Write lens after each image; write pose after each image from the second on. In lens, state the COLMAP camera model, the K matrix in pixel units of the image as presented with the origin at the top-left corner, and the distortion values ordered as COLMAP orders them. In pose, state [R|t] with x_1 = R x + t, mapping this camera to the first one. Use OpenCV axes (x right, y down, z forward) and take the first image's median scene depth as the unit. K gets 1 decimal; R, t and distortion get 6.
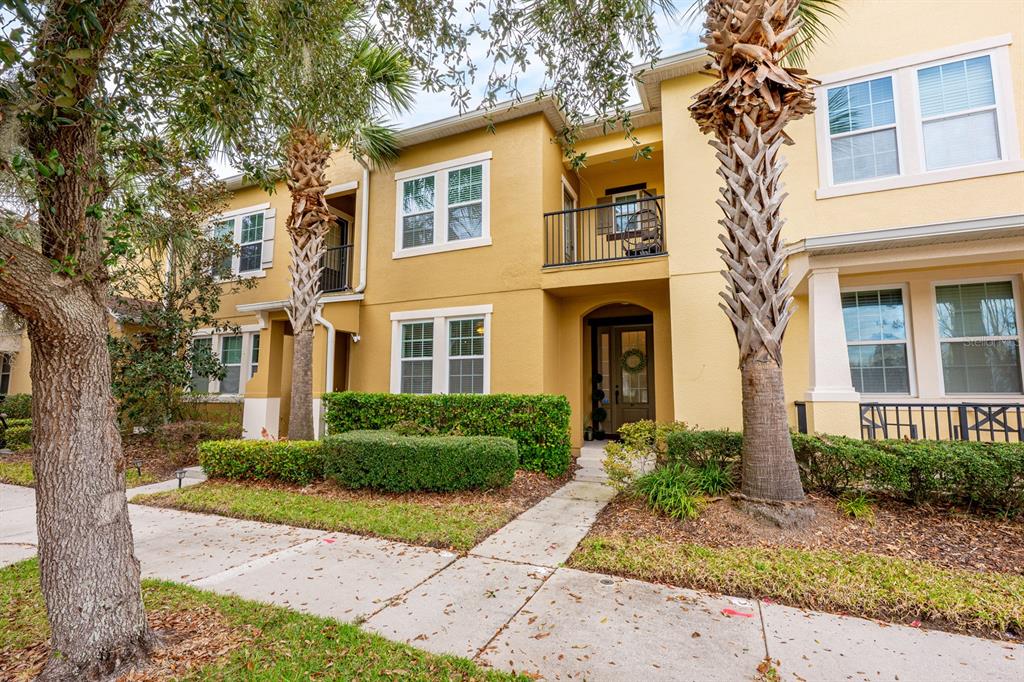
lens RADIAL K [[470.4, 0, 512.0], [0, 470.4, 341.0], [0, 0, 1]] dist [-0.001201, -0.000100]
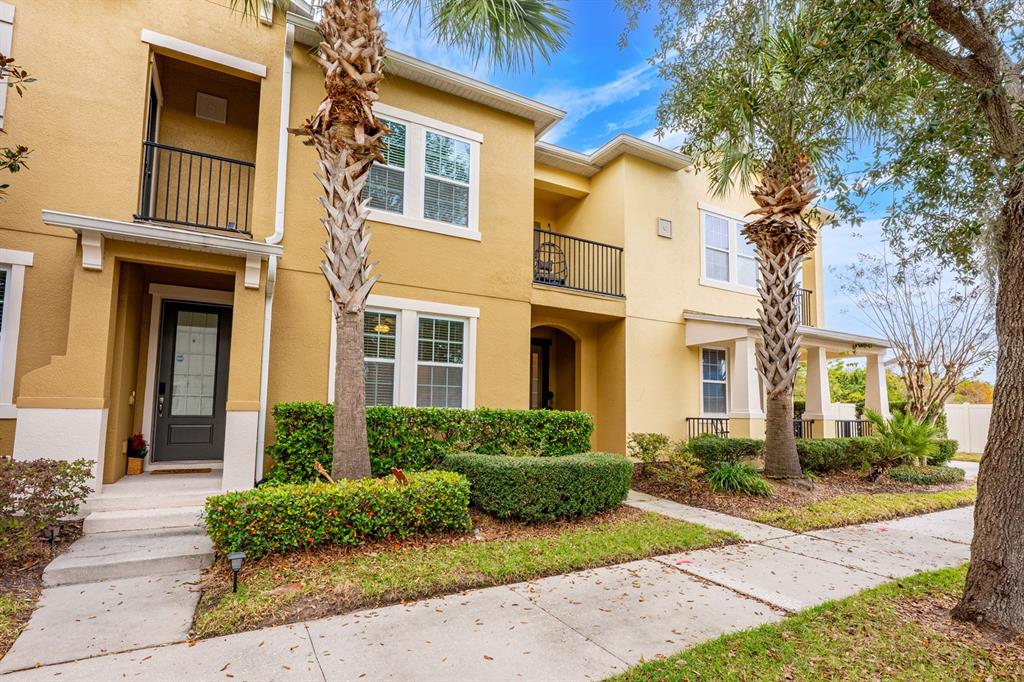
lens RADIAL K [[517.8, 0, 512.3], [0, 517.8, 365.8], [0, 0, 1]] dist [-0.000556, -0.000174]
pose [[0.599854, 0.078780, 0.796222, -0.762530], [-0.107053, 0.994096, -0.017707, 0.040322], [-0.792916, -0.074616, 0.604746, 0.341068]]
